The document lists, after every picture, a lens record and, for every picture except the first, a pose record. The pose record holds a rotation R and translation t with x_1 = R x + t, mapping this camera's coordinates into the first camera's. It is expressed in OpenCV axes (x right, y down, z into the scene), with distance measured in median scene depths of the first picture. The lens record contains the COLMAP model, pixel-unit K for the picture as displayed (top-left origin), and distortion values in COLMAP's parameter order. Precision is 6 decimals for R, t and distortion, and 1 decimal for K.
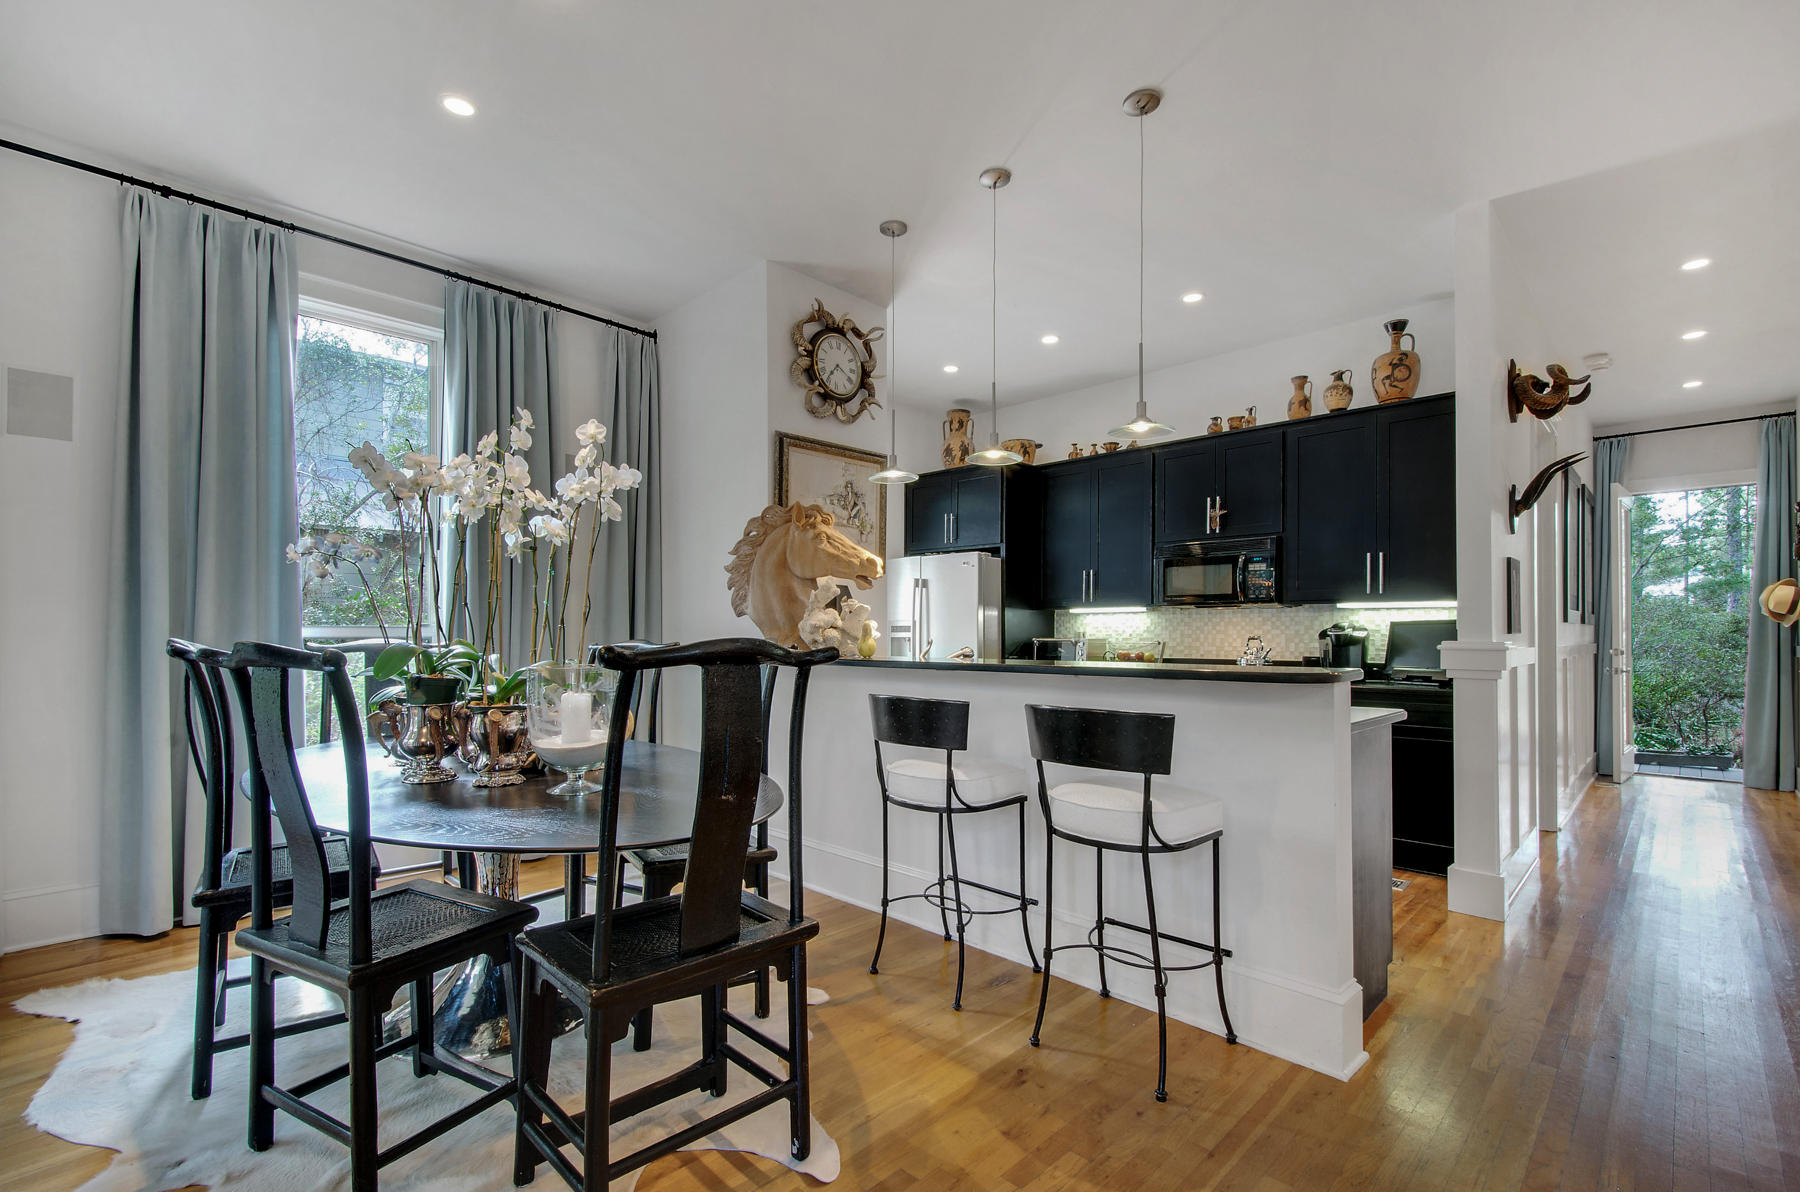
lens RADIAL K [[781.0, 0, 914.7], [0, 781.0, 612.2], [0, 0, 1]] dist [-0.003908, -0.001822]
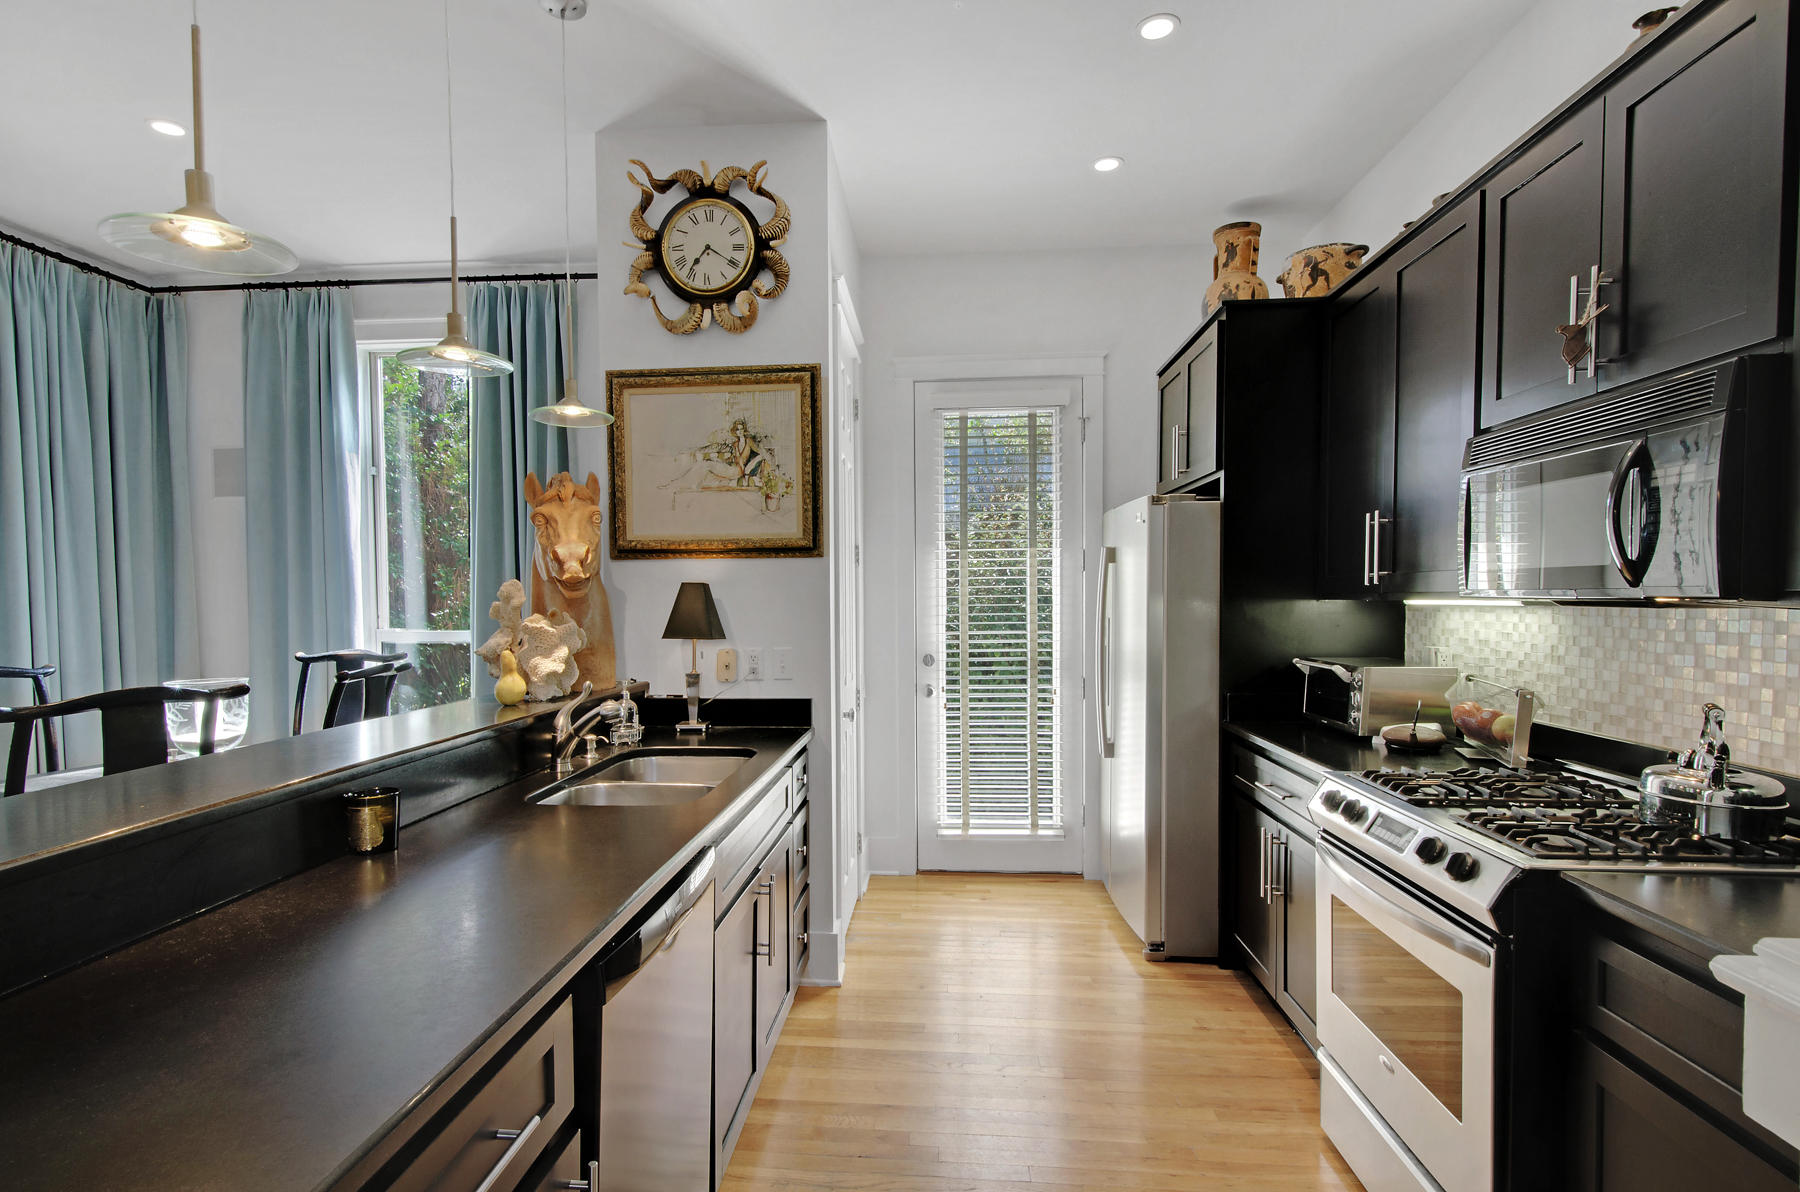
lens RADIAL K [[876.1, 0, 876.8], [0, 876.1, 625.8], [0, 0, 1]] dist [0.013866, -0.007750]
pose [[0.628741, 0.020340, -0.777349, 0.605476], [0.023815, 0.998685, 0.045393, -0.027253], [0.777250, -0.047053, 0.627430, 0.659844]]
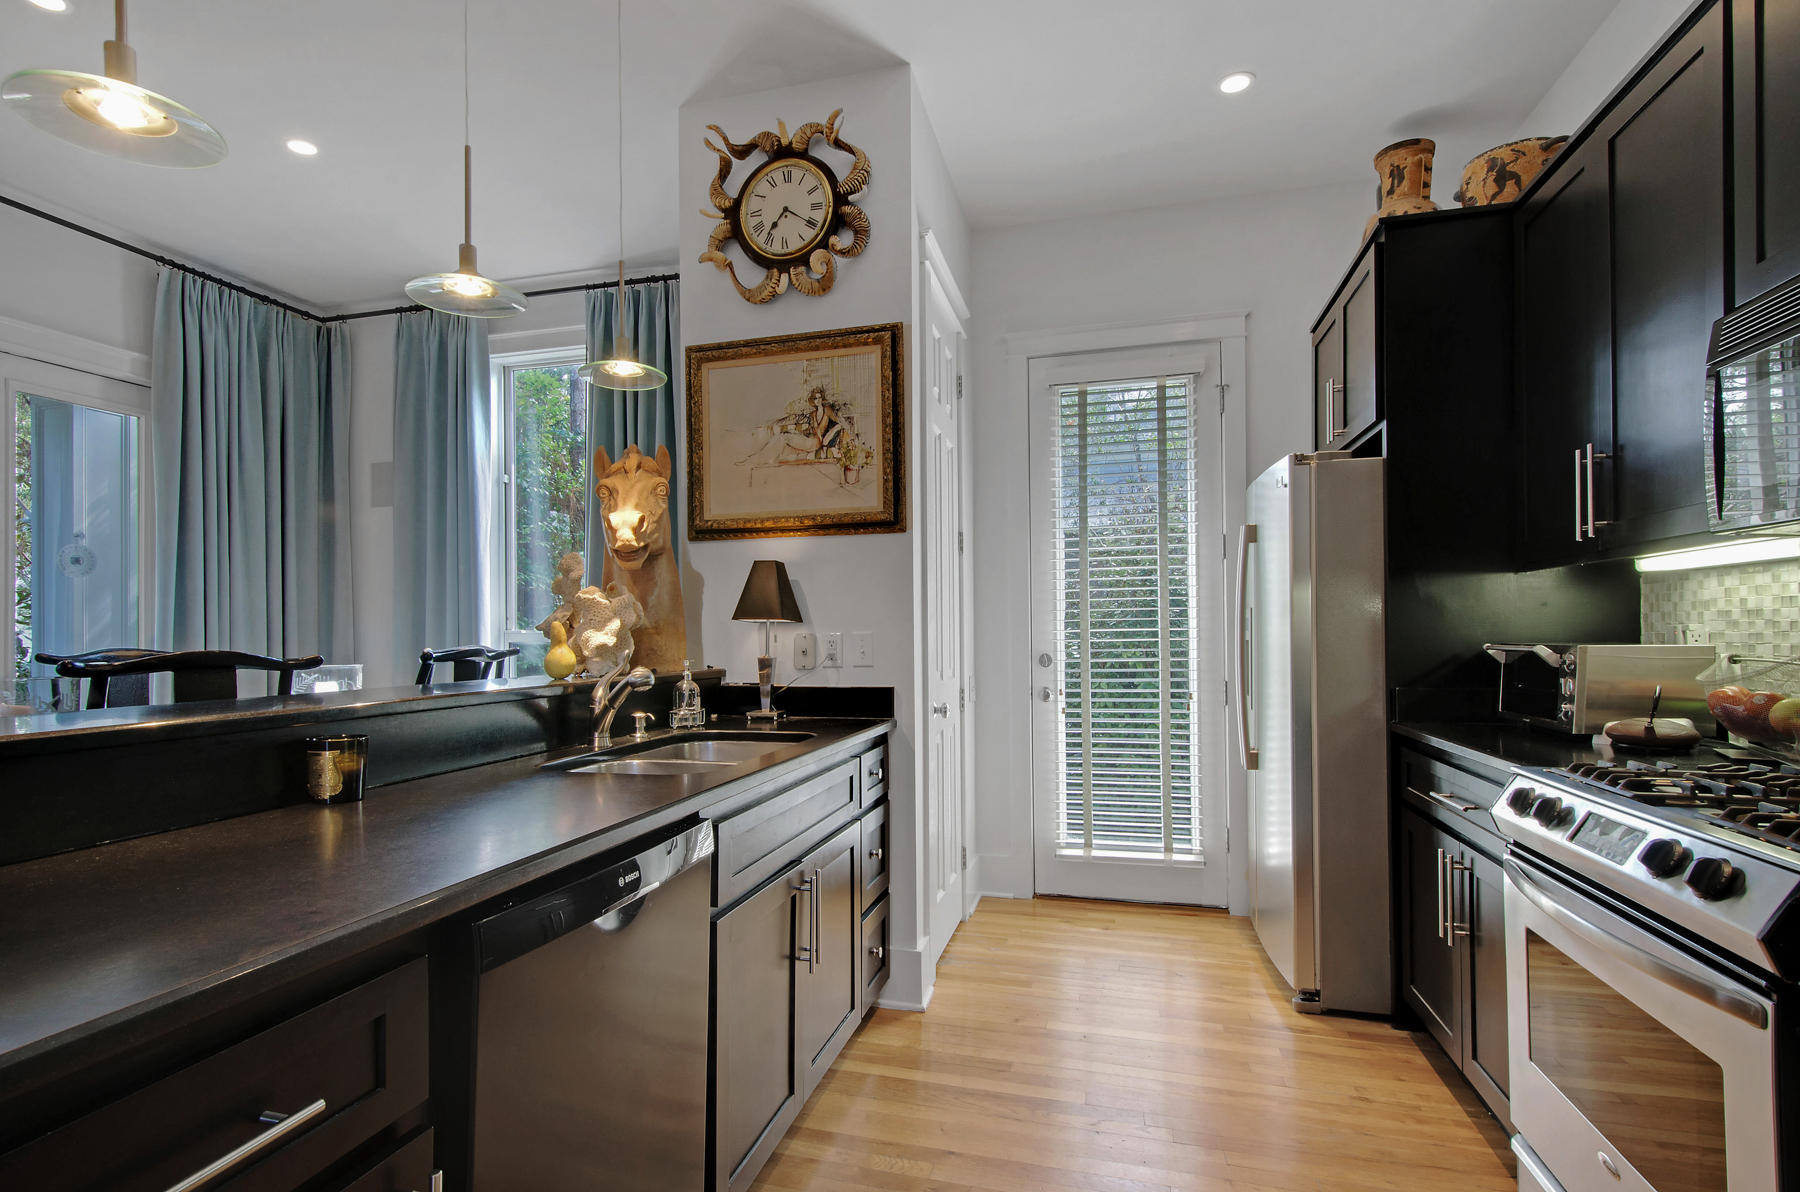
lens RADIAL K [[876.1, 0, 876.3], [0, 876.1, 625.1], [0, 0, 1]] dist [0.013866, -0.007750]
pose [[0.471772, -0.013127, -0.881623, 0.583015], [0.027751, 0.999615, -0.000034, 0.021746], [0.881284, -0.024450, 0.471955, 0.757309]]
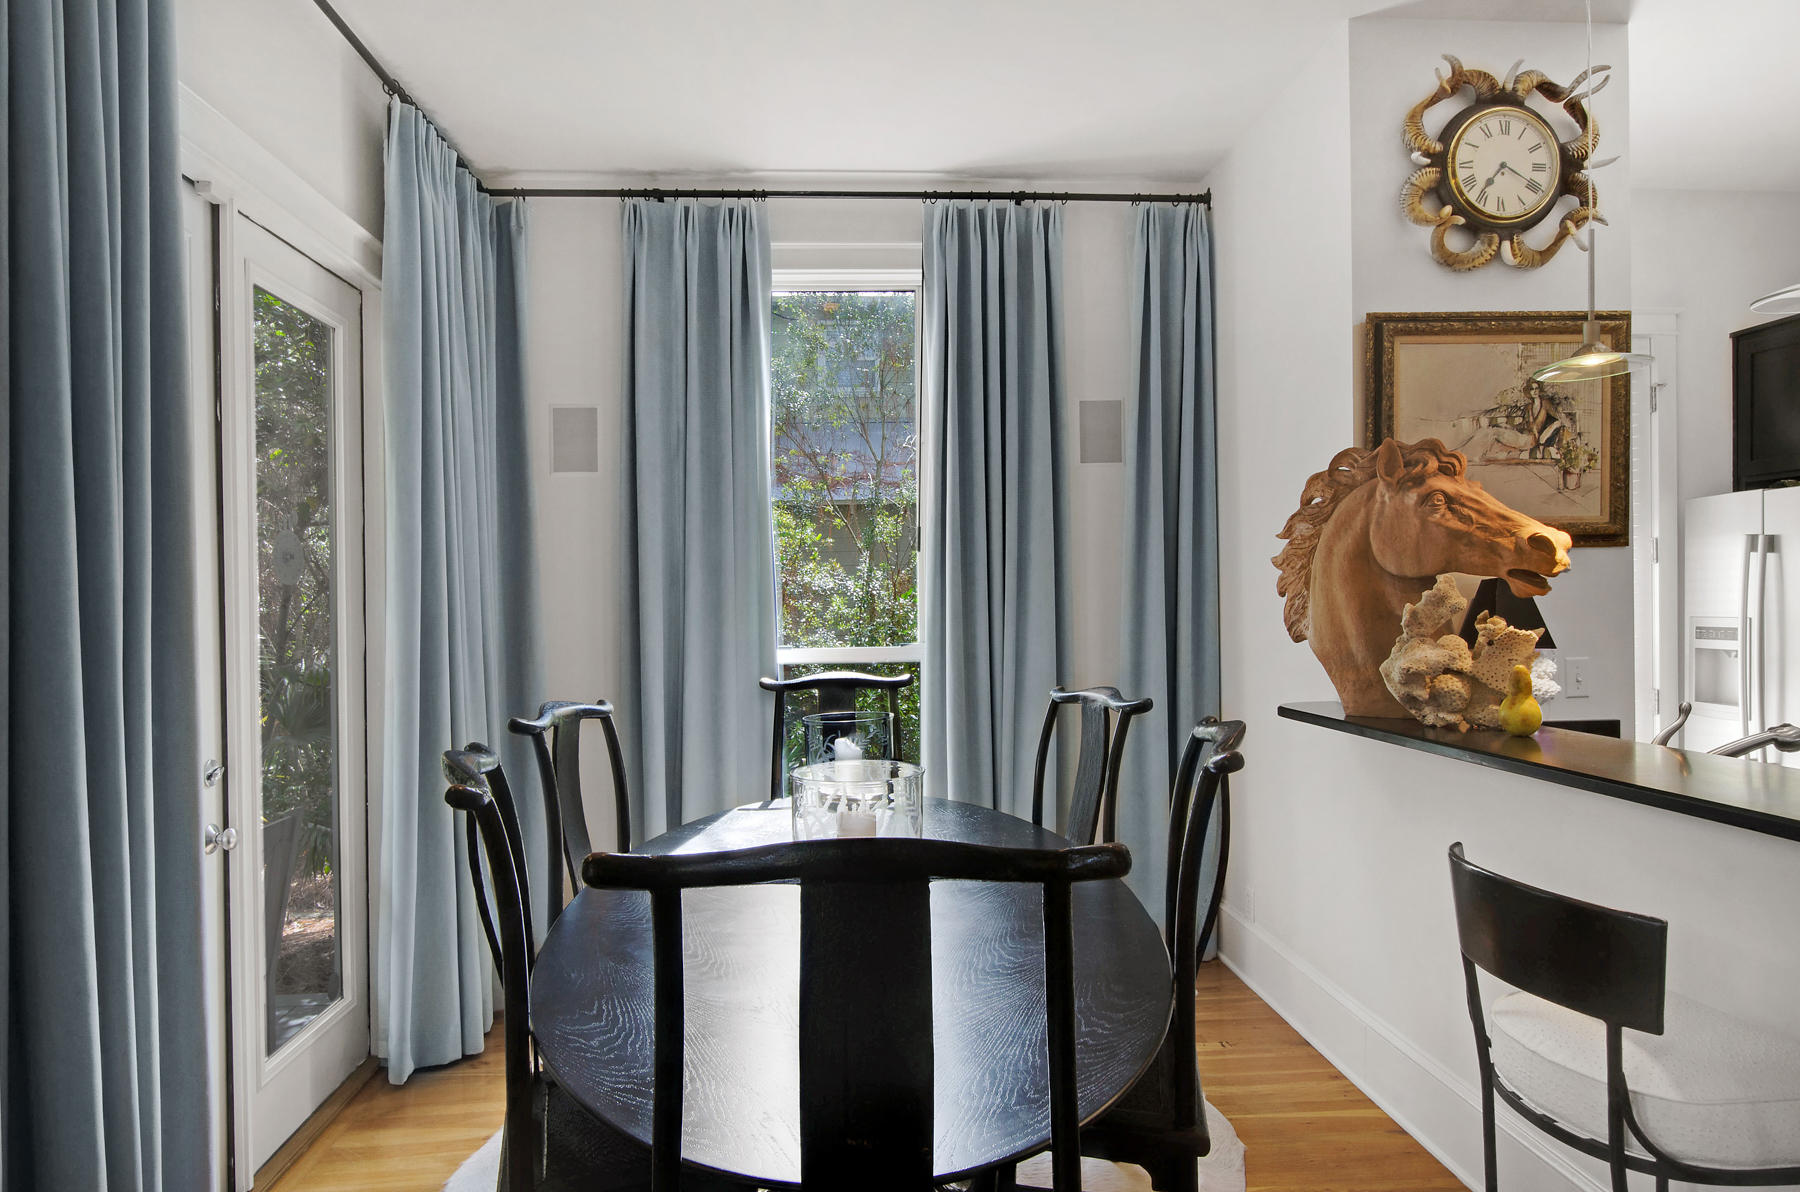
lens RADIAL K [[1053.2, 0, 874.1], [0, 1053.2, 591.8], [0, 0, 1]] dist [-0.003197, 0.000888]
pose [[0.727836, -0.017915, -0.685517, 0.082908], [0.032683, 0.999429, 0.008583, -0.045726], [0.684972, -0.028652, 0.728006, 0.179101]]
